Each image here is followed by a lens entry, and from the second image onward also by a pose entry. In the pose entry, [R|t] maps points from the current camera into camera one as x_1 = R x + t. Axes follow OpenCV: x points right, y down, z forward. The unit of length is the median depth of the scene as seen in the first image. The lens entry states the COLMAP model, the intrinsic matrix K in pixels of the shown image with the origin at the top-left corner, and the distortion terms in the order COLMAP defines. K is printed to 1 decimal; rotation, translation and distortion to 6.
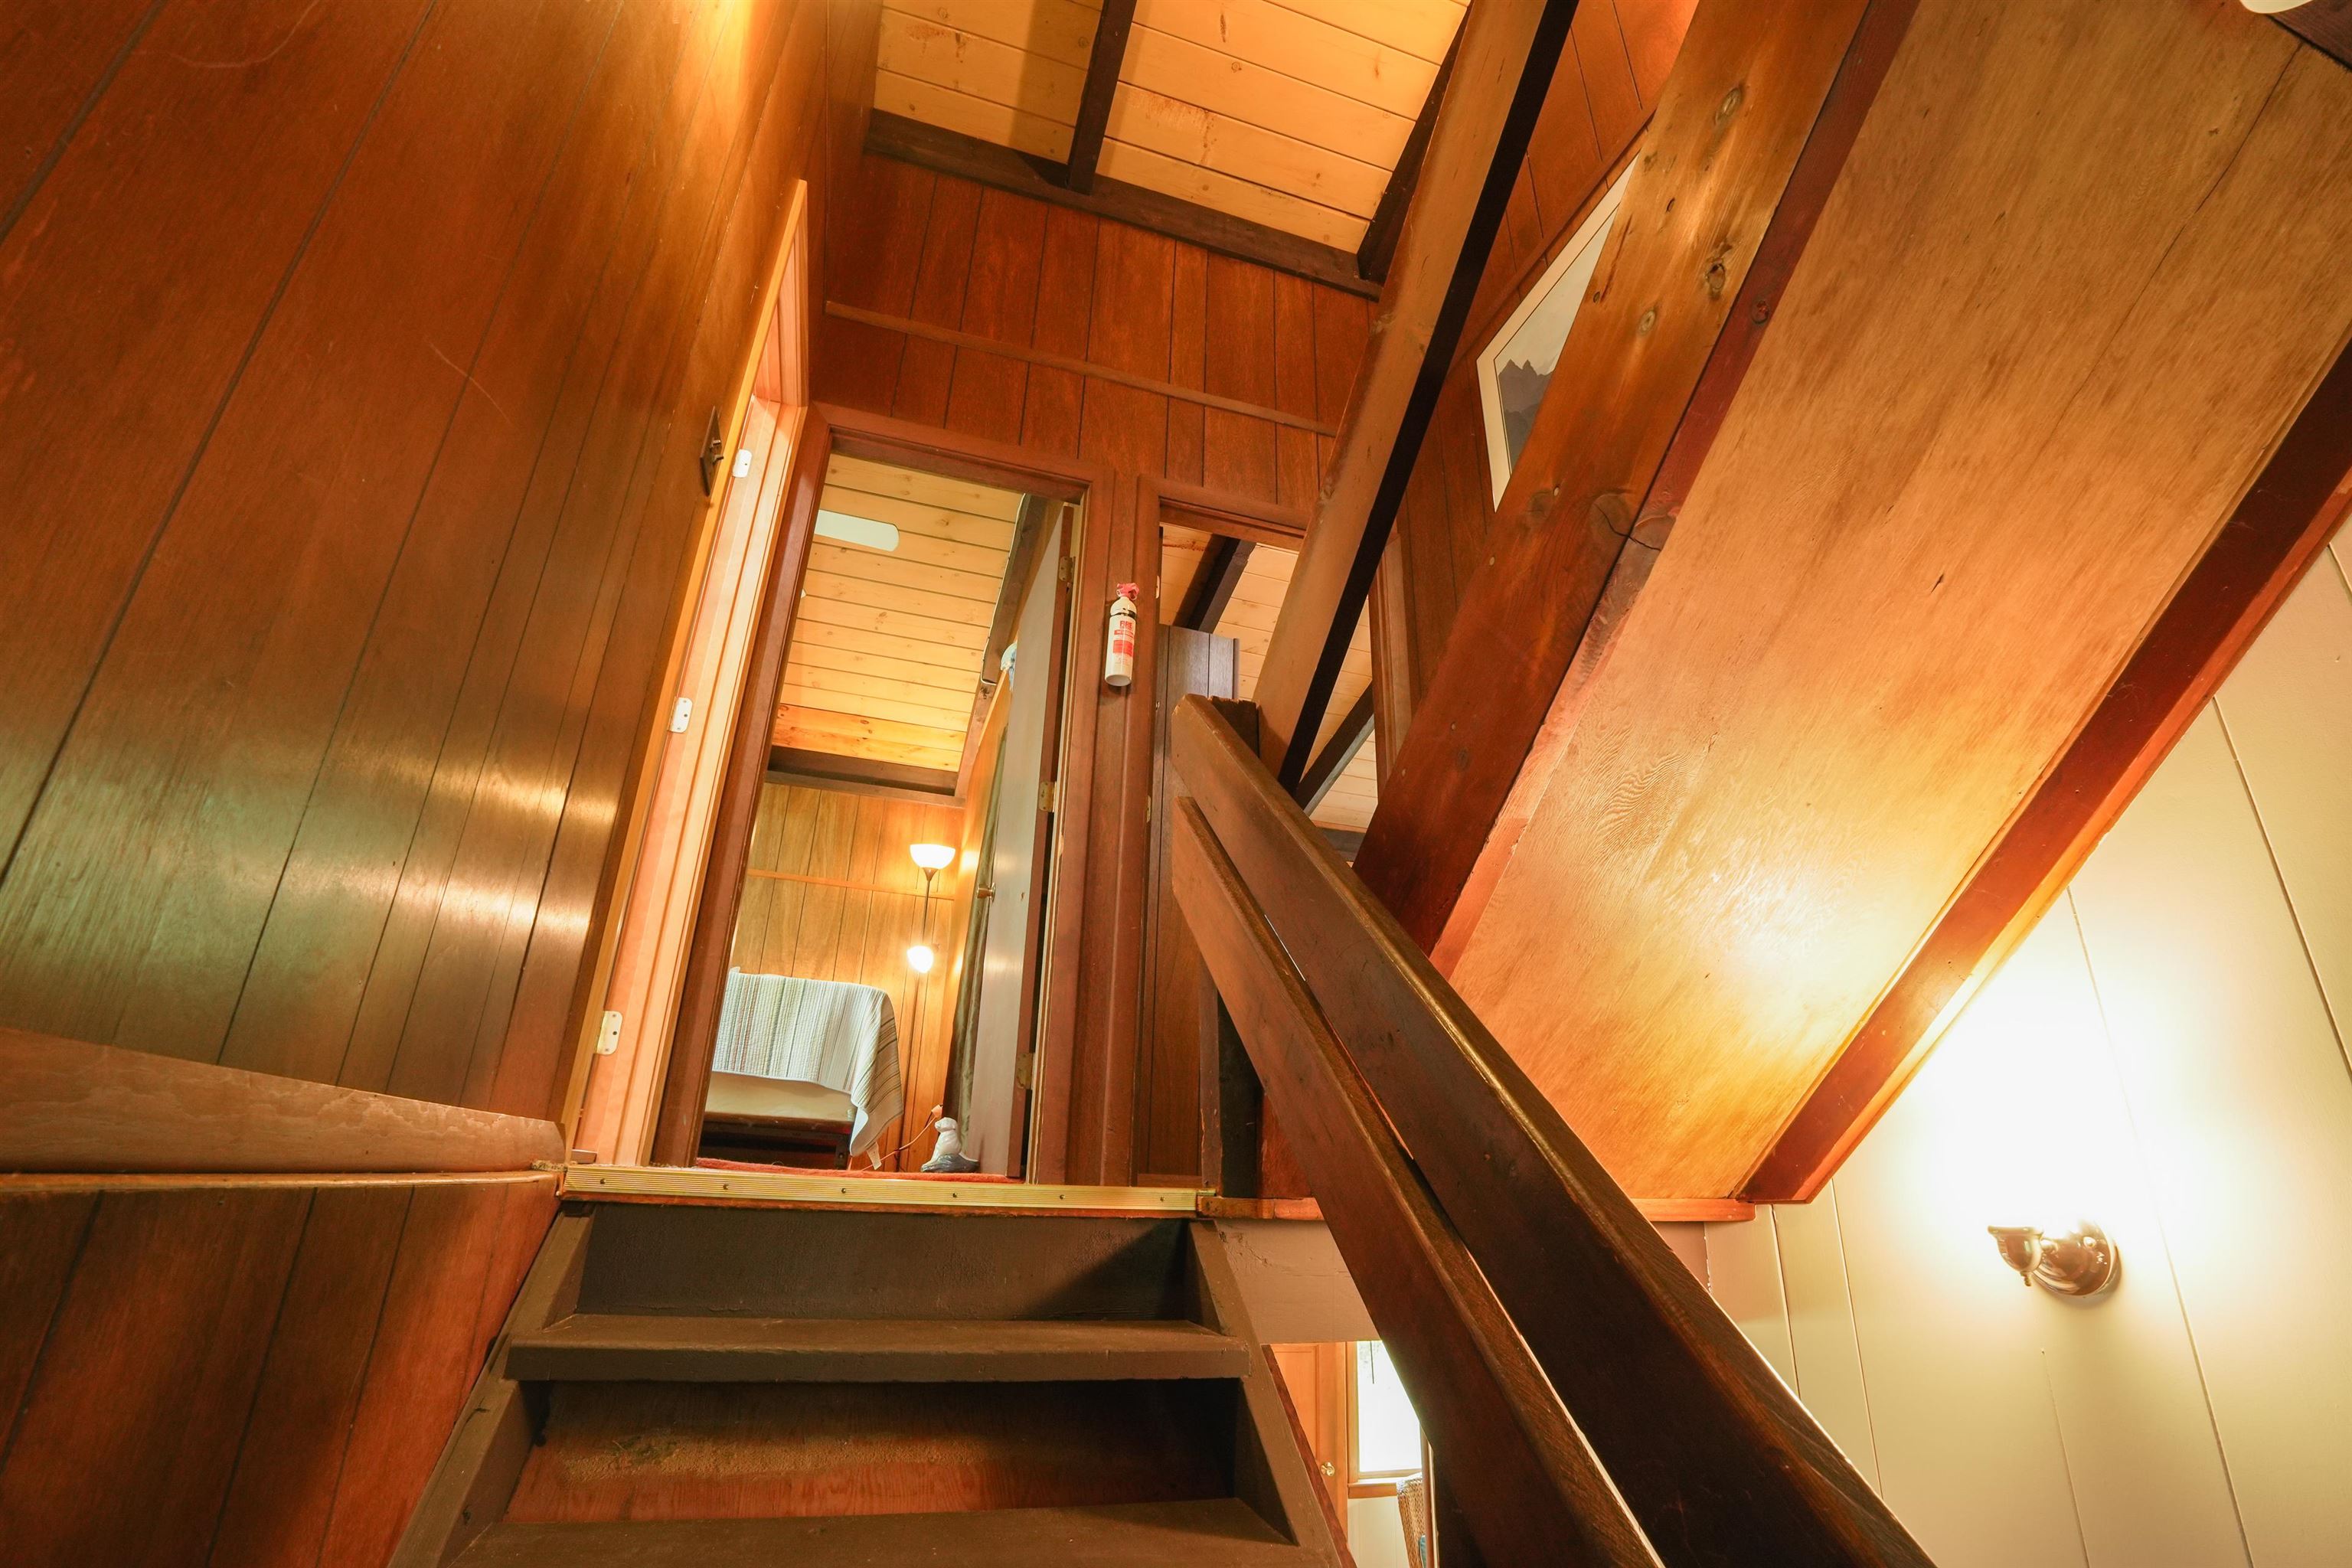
lens RADIAL K [[1051.5, 0, 1174.1], [0, 1051.5, 781.6], [0, 0, 1]] dist [-0.045272, -0.000514]
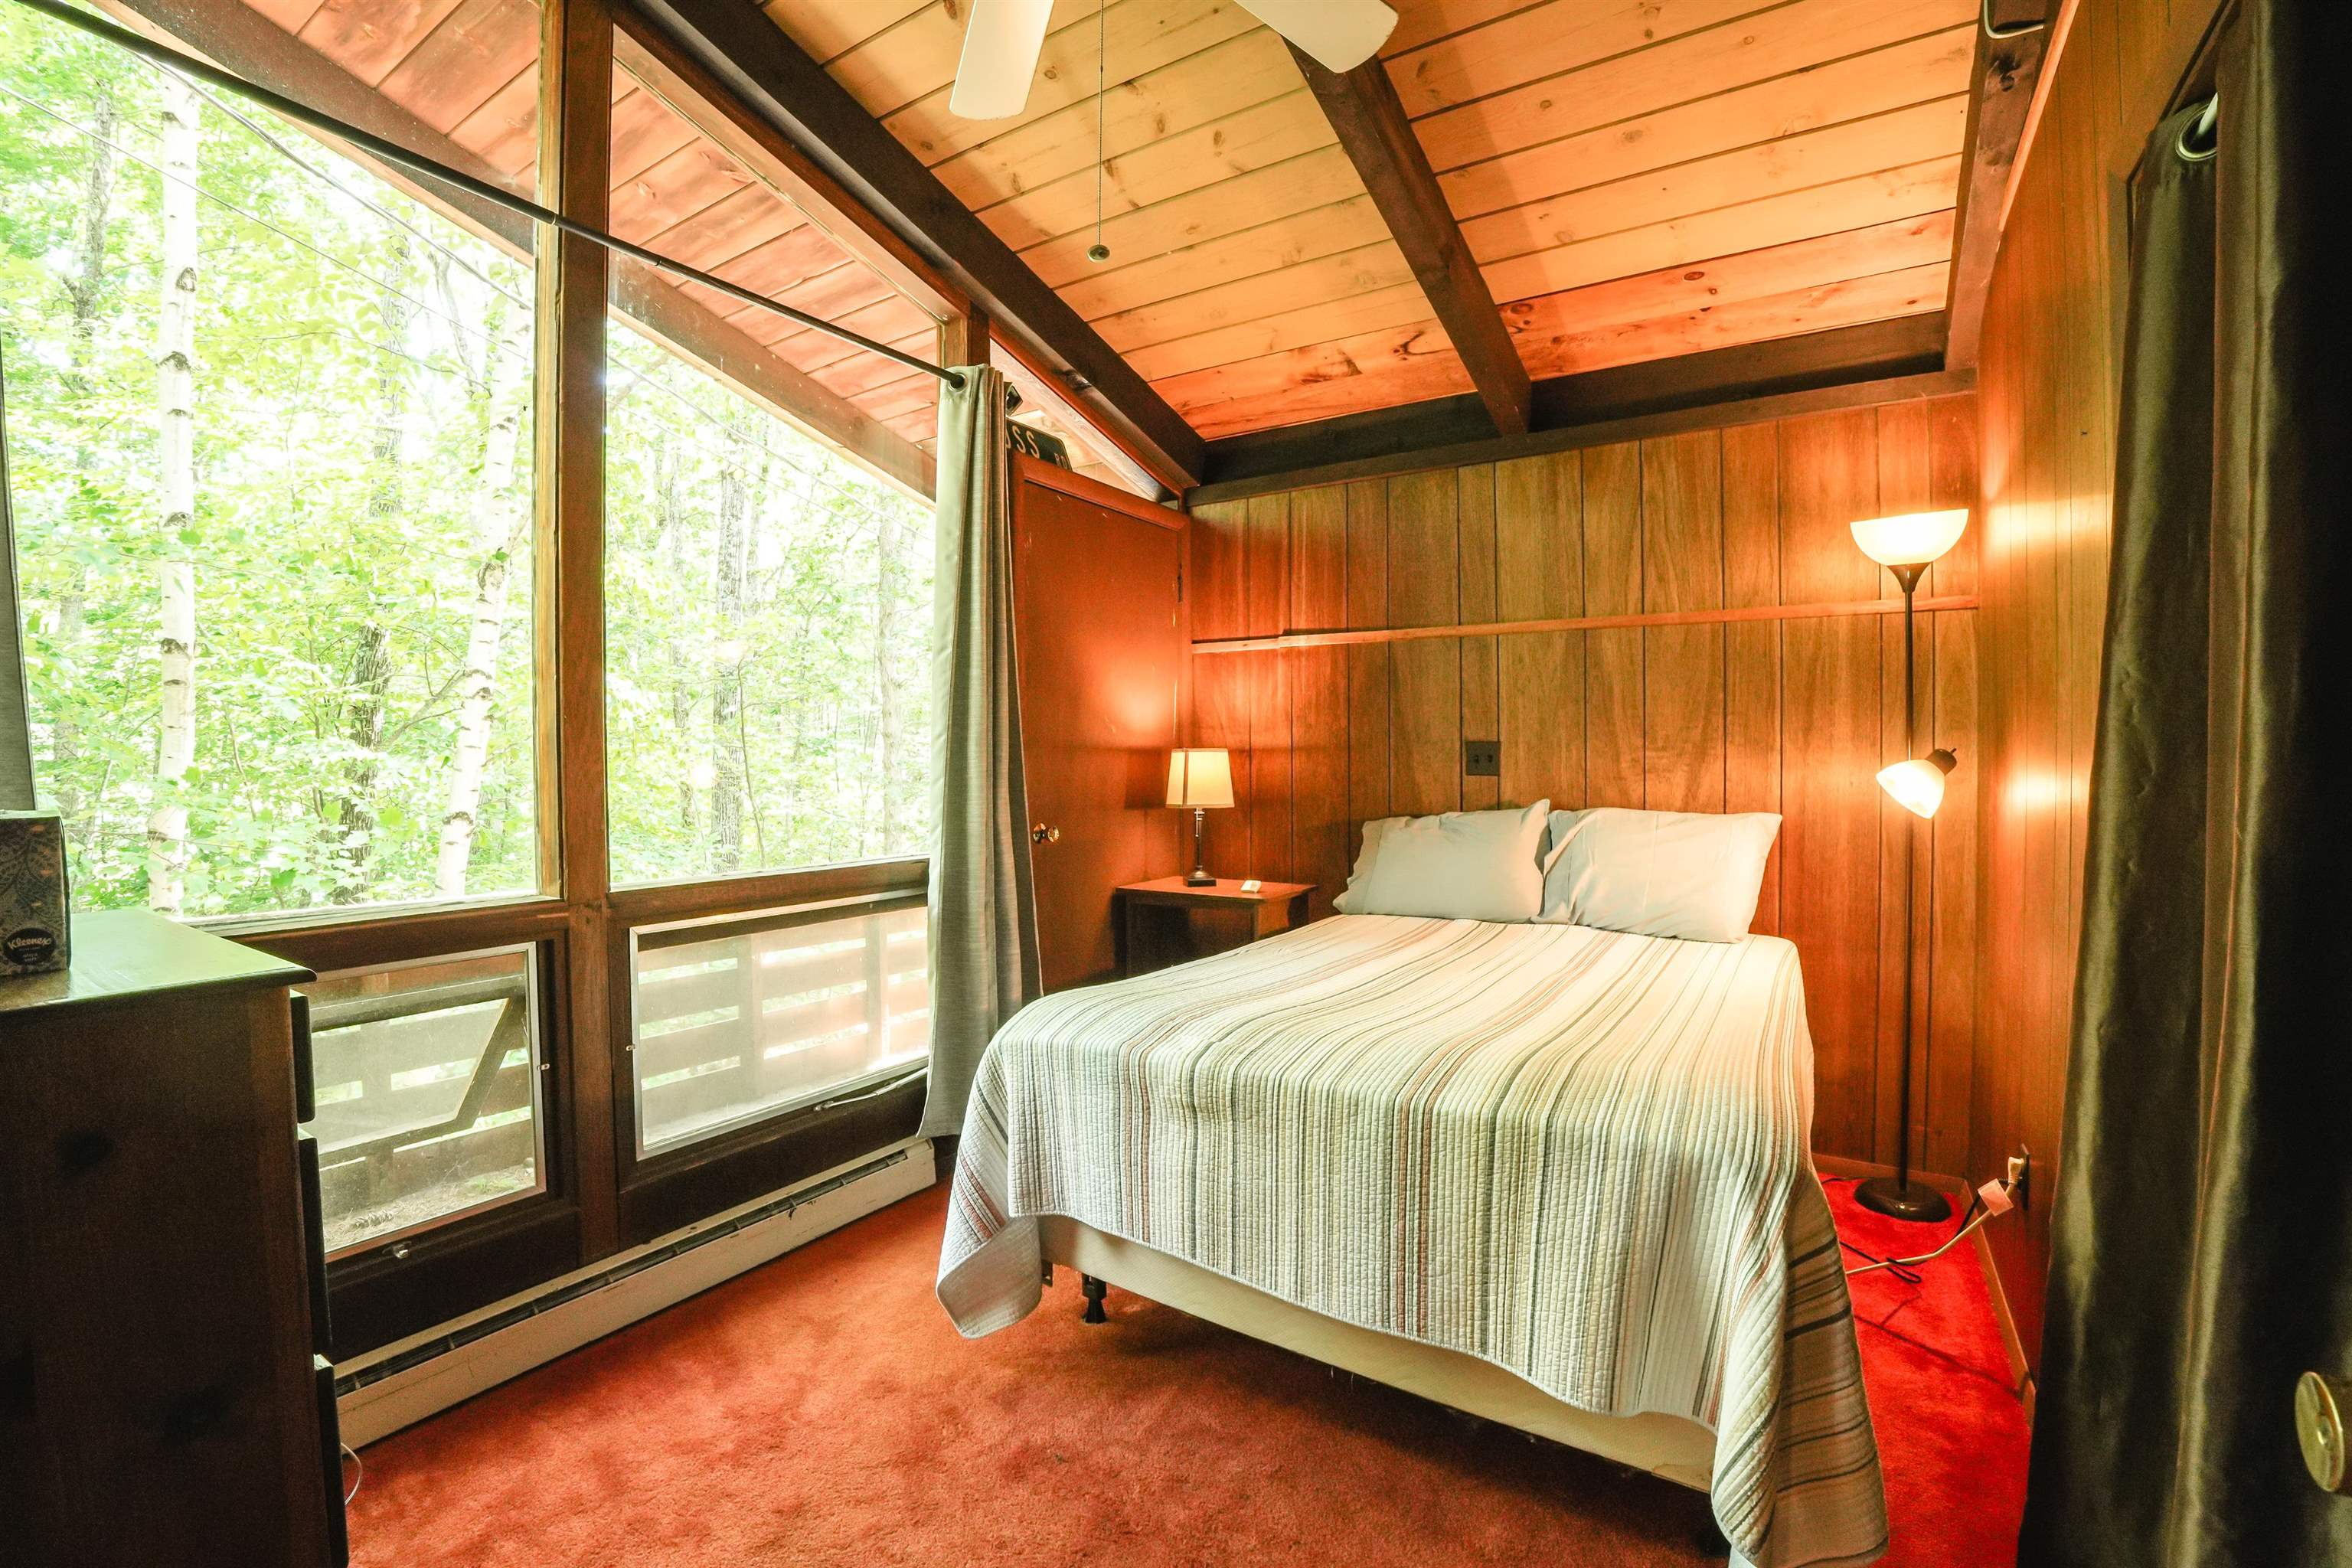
lens RADIAL K [[1051.5, 0, 1170.0], [0, 1051.5, 793.3], [0, 0, 1]] dist [-0.045272, -0.000514]
pose [[0.643612, -0.017925, -0.765142, -0.104482], [0.313689, 0.918075, 0.242357, -0.030090], [0.698114, -0.396001, 0.596507, 0.488969]]
